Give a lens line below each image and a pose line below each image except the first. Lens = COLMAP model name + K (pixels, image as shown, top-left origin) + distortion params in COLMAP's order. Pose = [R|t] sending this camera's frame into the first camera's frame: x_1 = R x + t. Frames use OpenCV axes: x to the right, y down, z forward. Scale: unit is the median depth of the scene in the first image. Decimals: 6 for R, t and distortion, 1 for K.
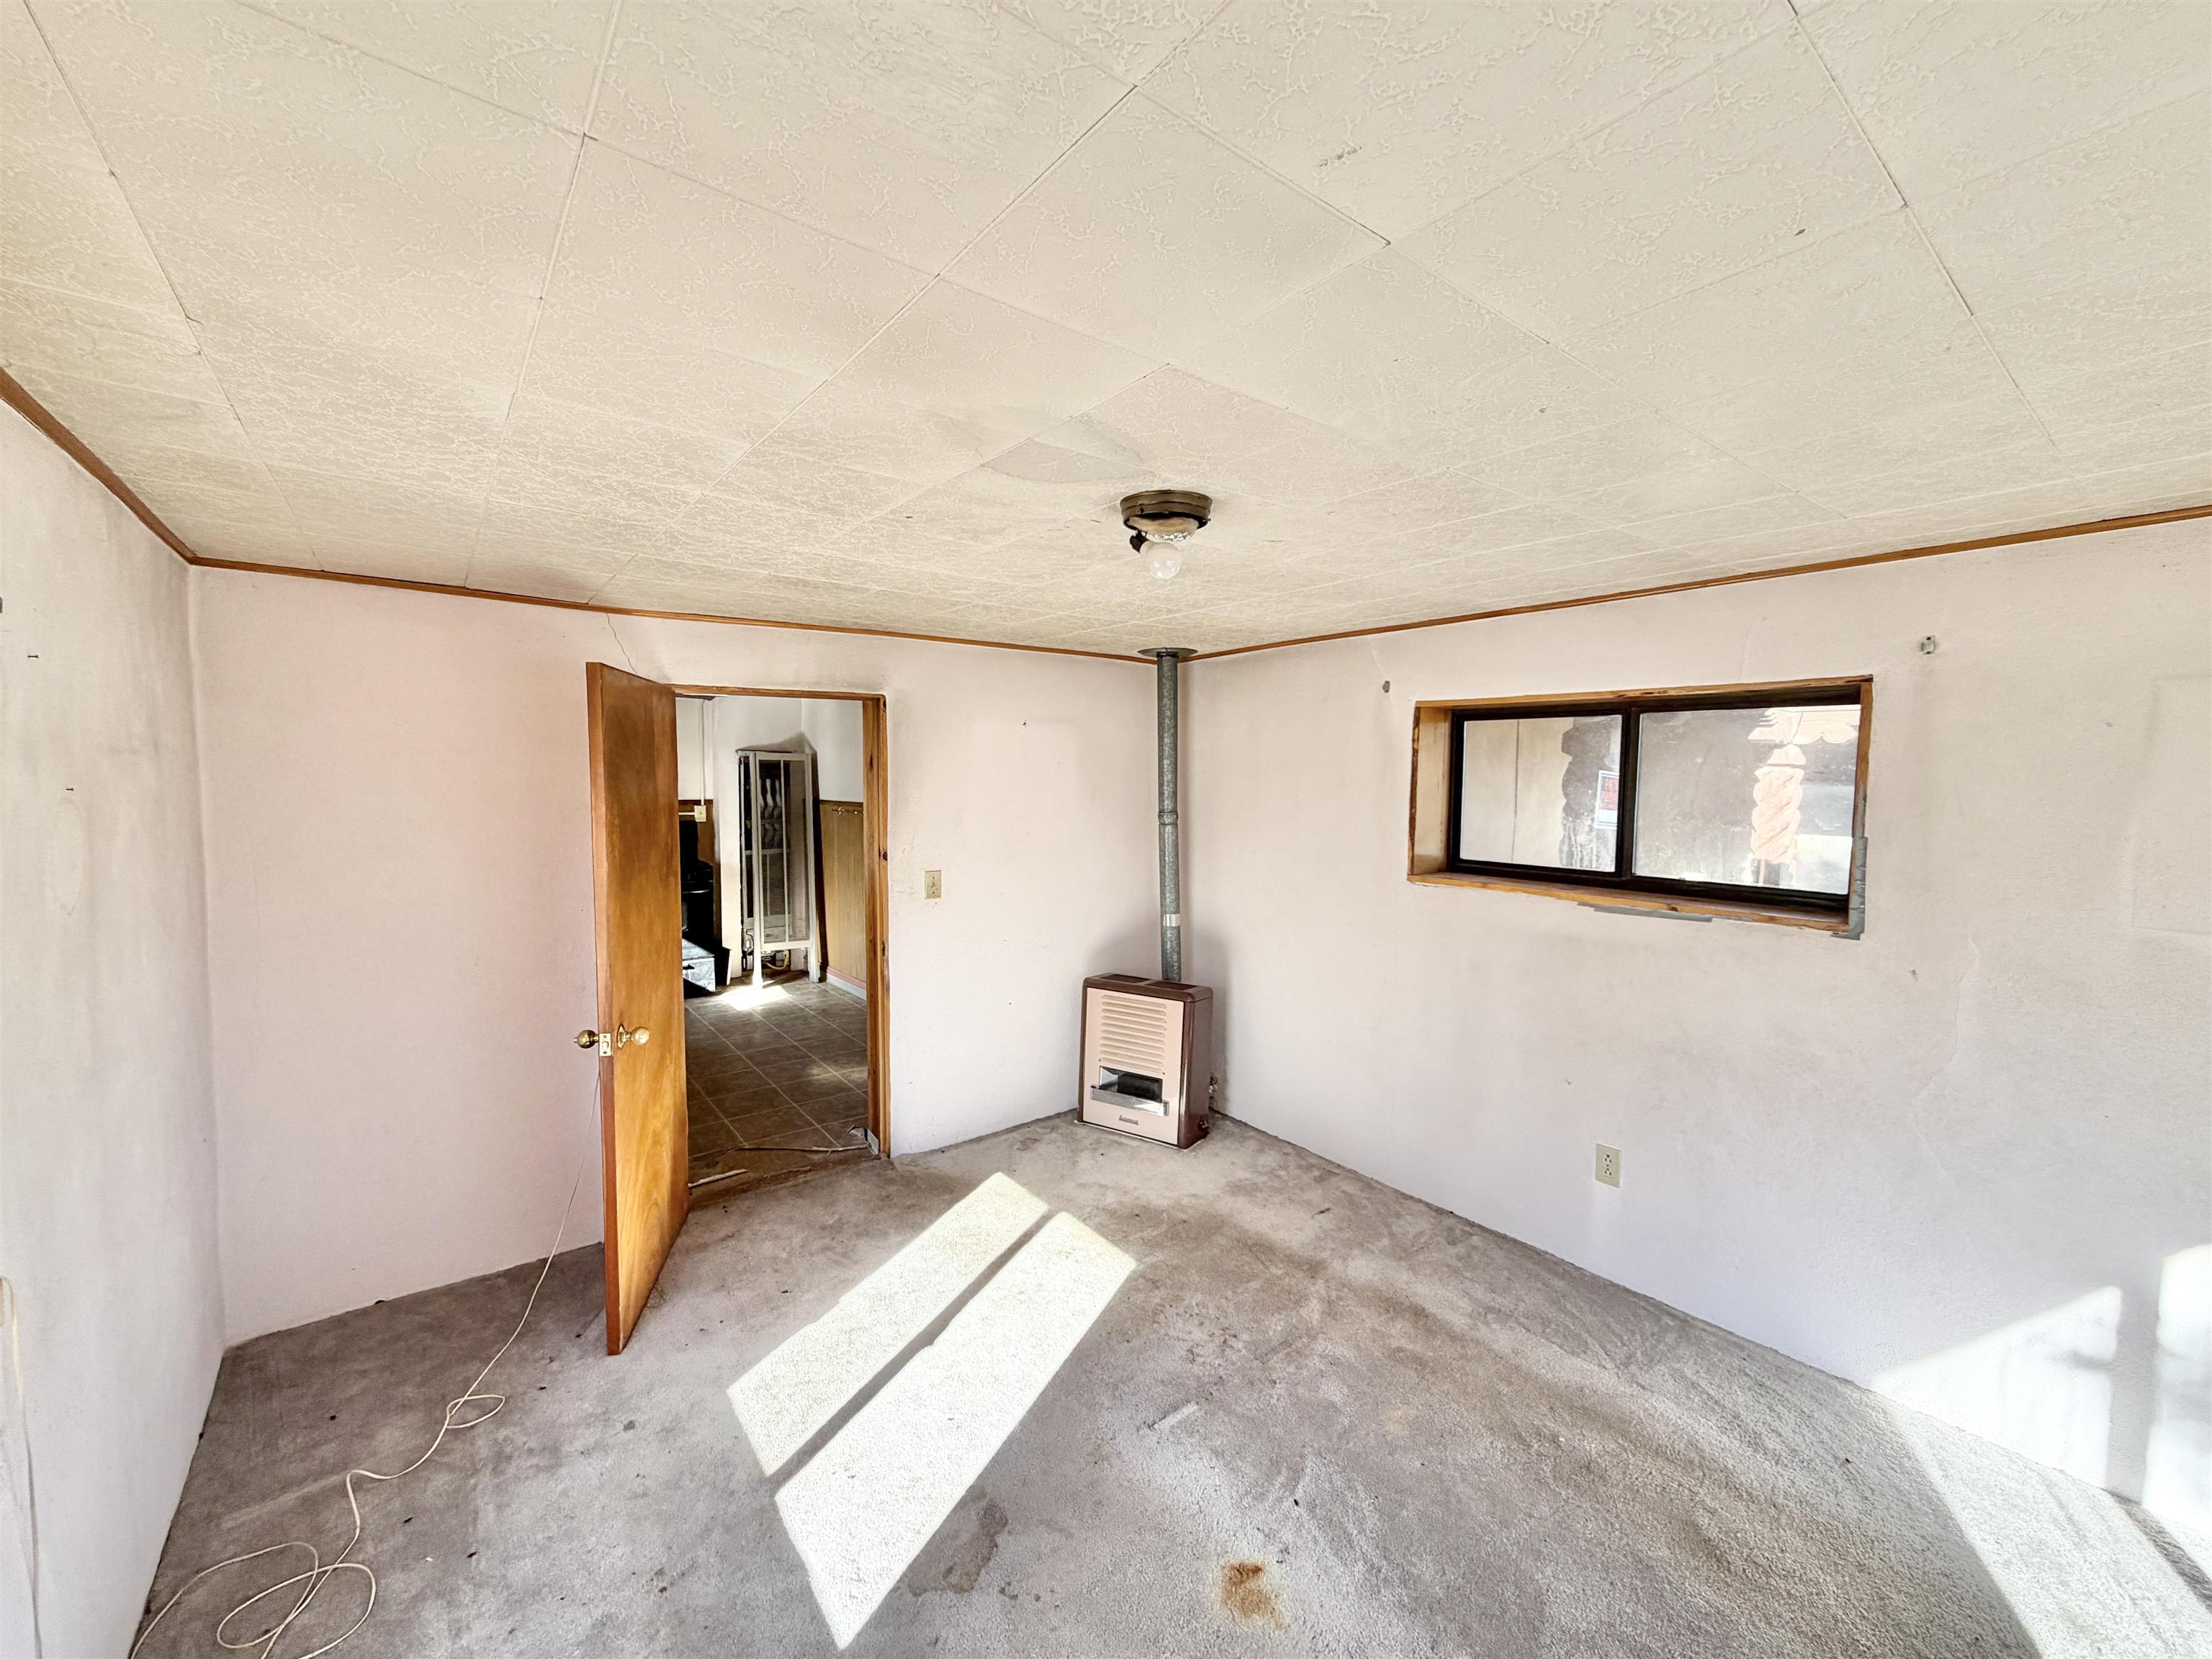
lens RADIAL K [[882.6, 0, 1104.7], [0, 882.6, 829.7], [0, 0, 1]] dist [-0.000266, -0.000022]
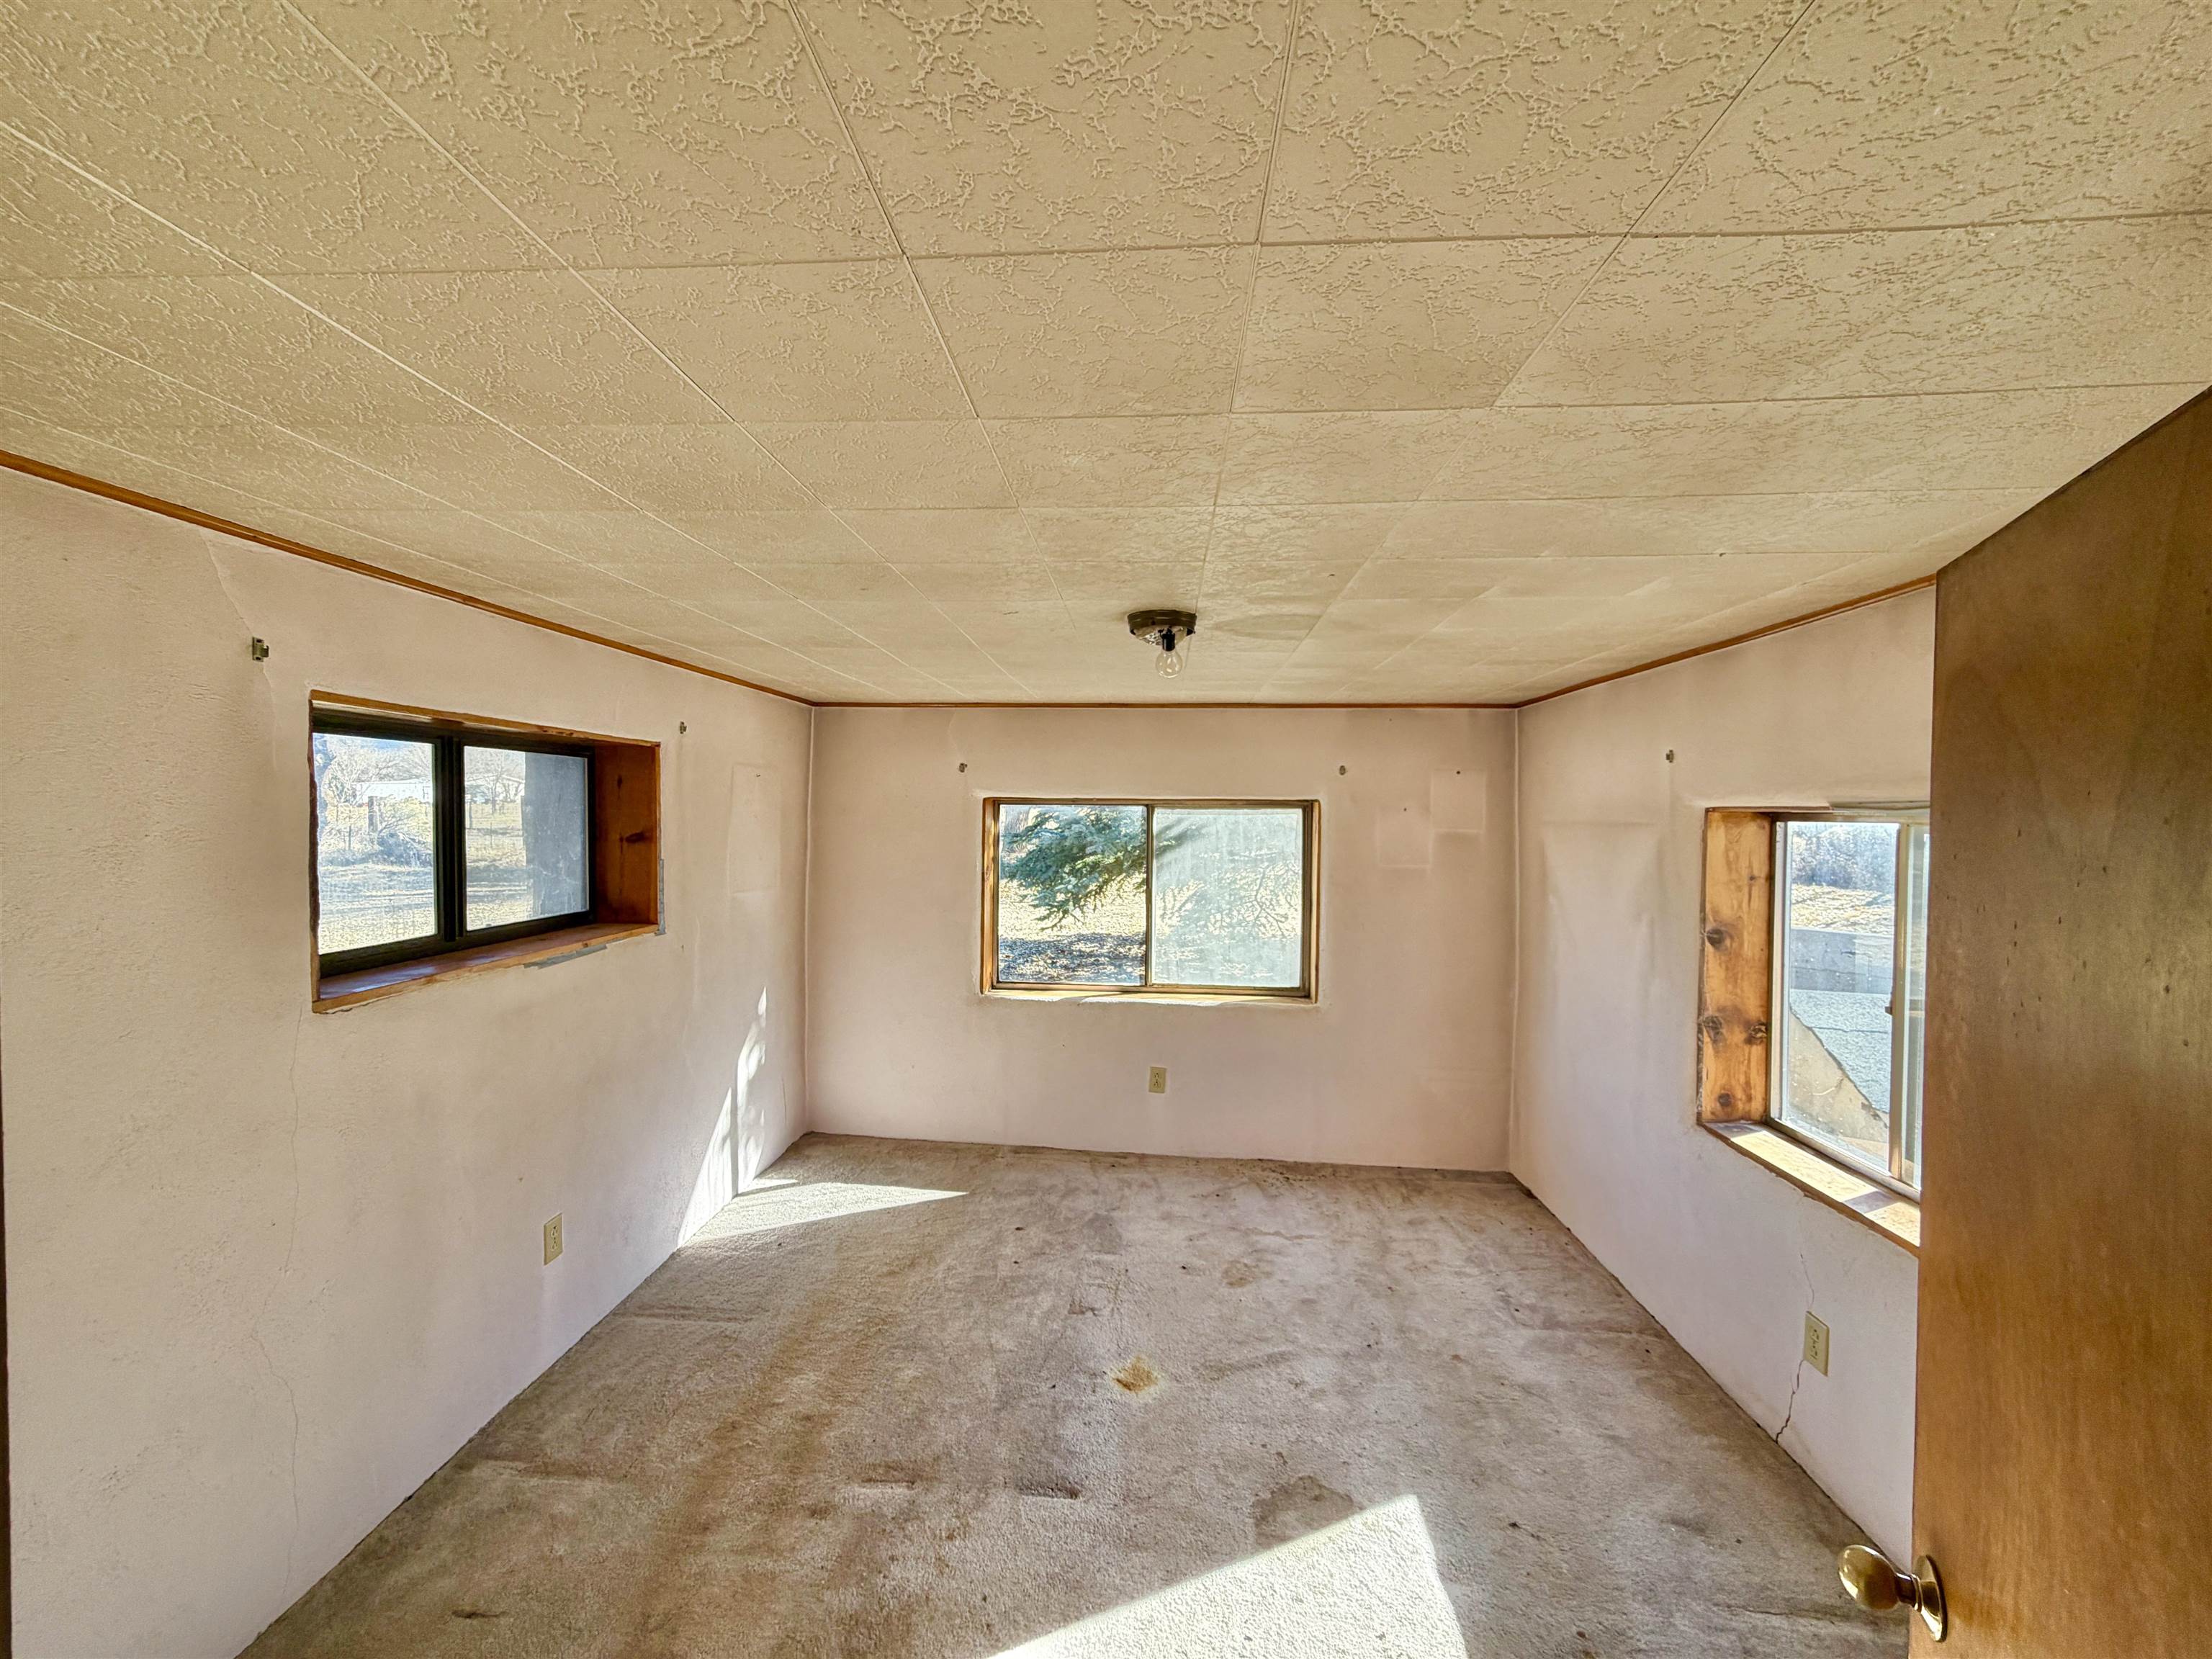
lens RADIAL K [[882.6, 0, 1105.3], [0, 882.6, 827.1], [0, 0, 1]] dist [-0.000266, -0.000022]
pose [[-0.744968, -0.026108, 0.666589, -0.106184], [0.029462, 0.996971, 0.071973, -0.022563], [-0.666450, 0.073257, -0.741942, 0.290797]]
